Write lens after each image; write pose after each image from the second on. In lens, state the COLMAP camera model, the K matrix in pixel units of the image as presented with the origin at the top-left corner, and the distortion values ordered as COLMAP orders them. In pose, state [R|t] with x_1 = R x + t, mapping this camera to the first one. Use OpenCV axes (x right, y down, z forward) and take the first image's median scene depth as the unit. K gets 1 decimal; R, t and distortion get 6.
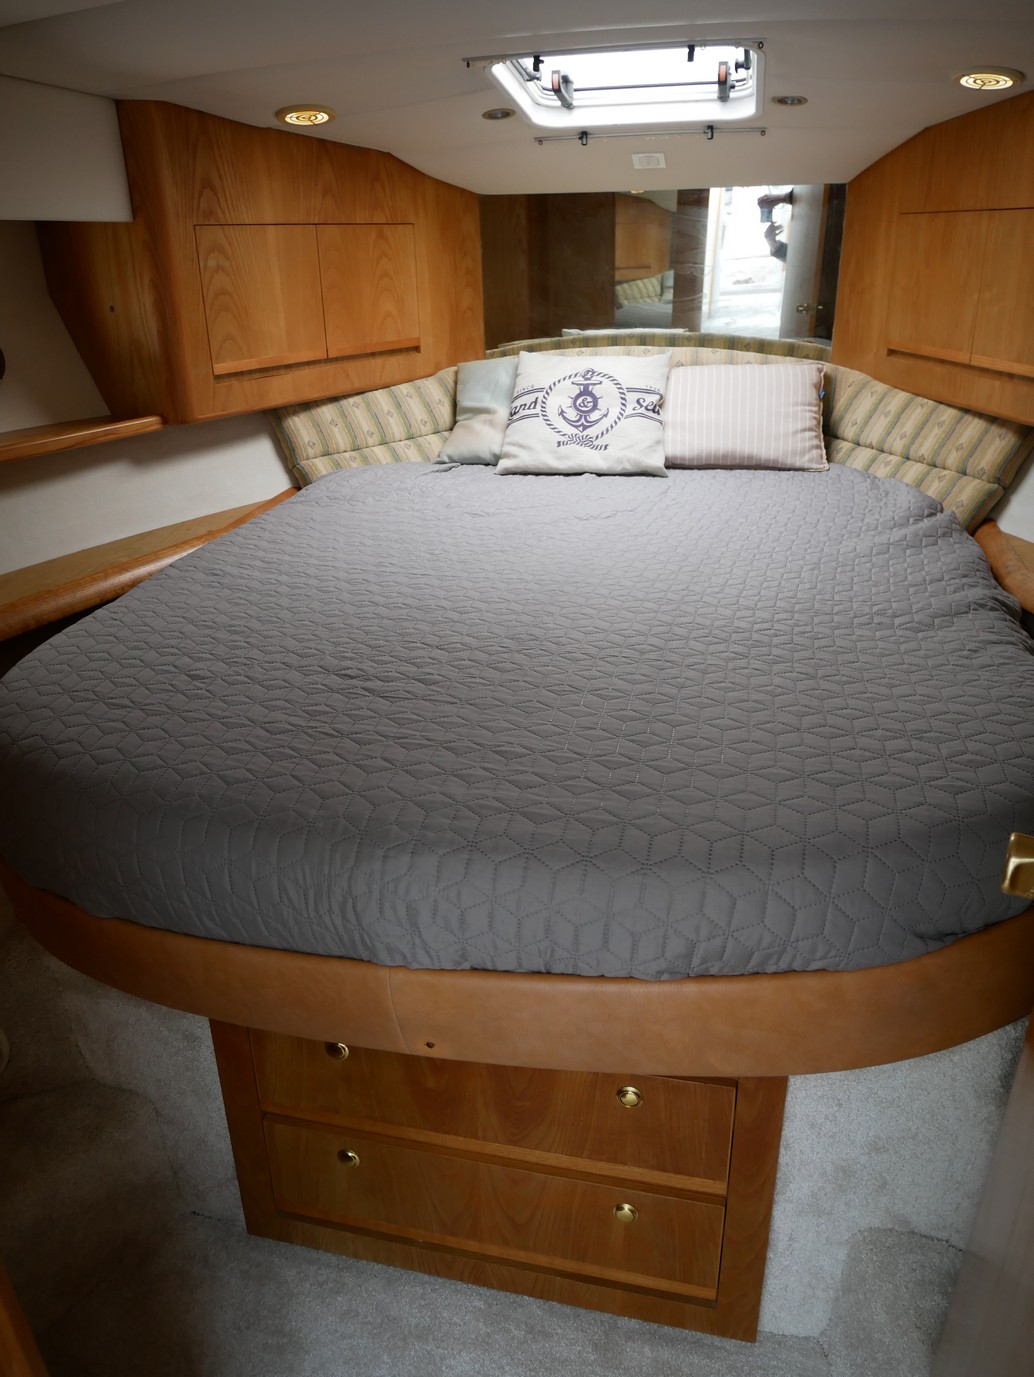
lens RADIAL K [[990.5, 0, 514.8], [0, 990.5, 685.8], [0, 0, 1]] dist [-0.075910, 0.034037]
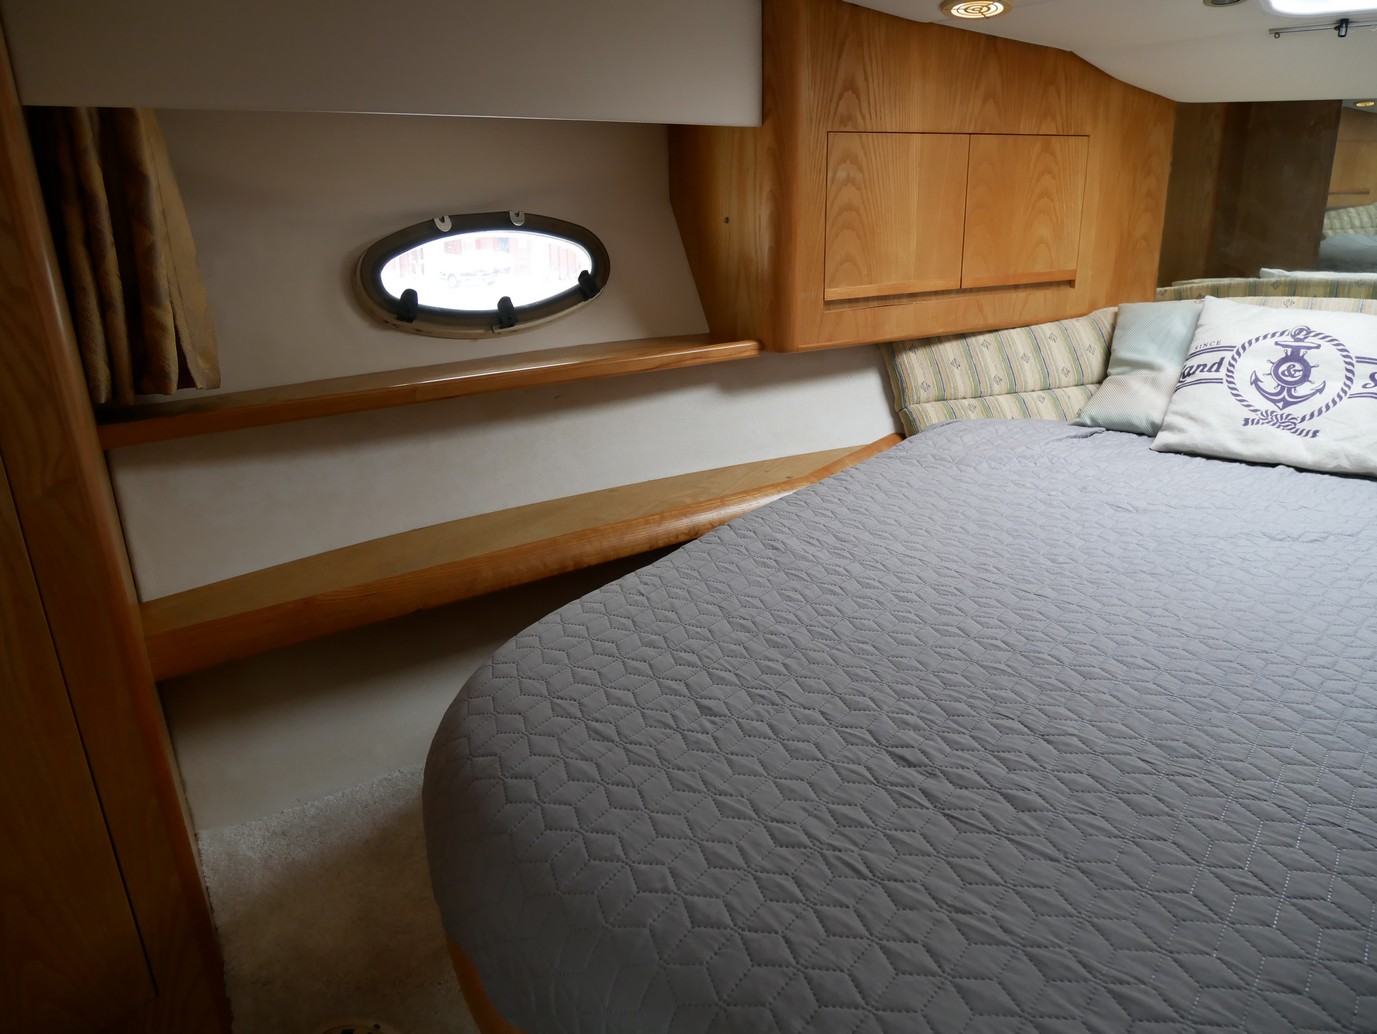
lens RADIAL K [[990.5, 0, 694.7], [0, 990.5, 520.1], [0, 0, 1]] dist [-0.075910, 0.034037]
pose [[0.902522, 0.152701, -0.402661, -0.029948], [-0.180257, 0.983125, -0.031198, -0.079555], [0.391102, 0.100739, 0.914817, 0.176870]]
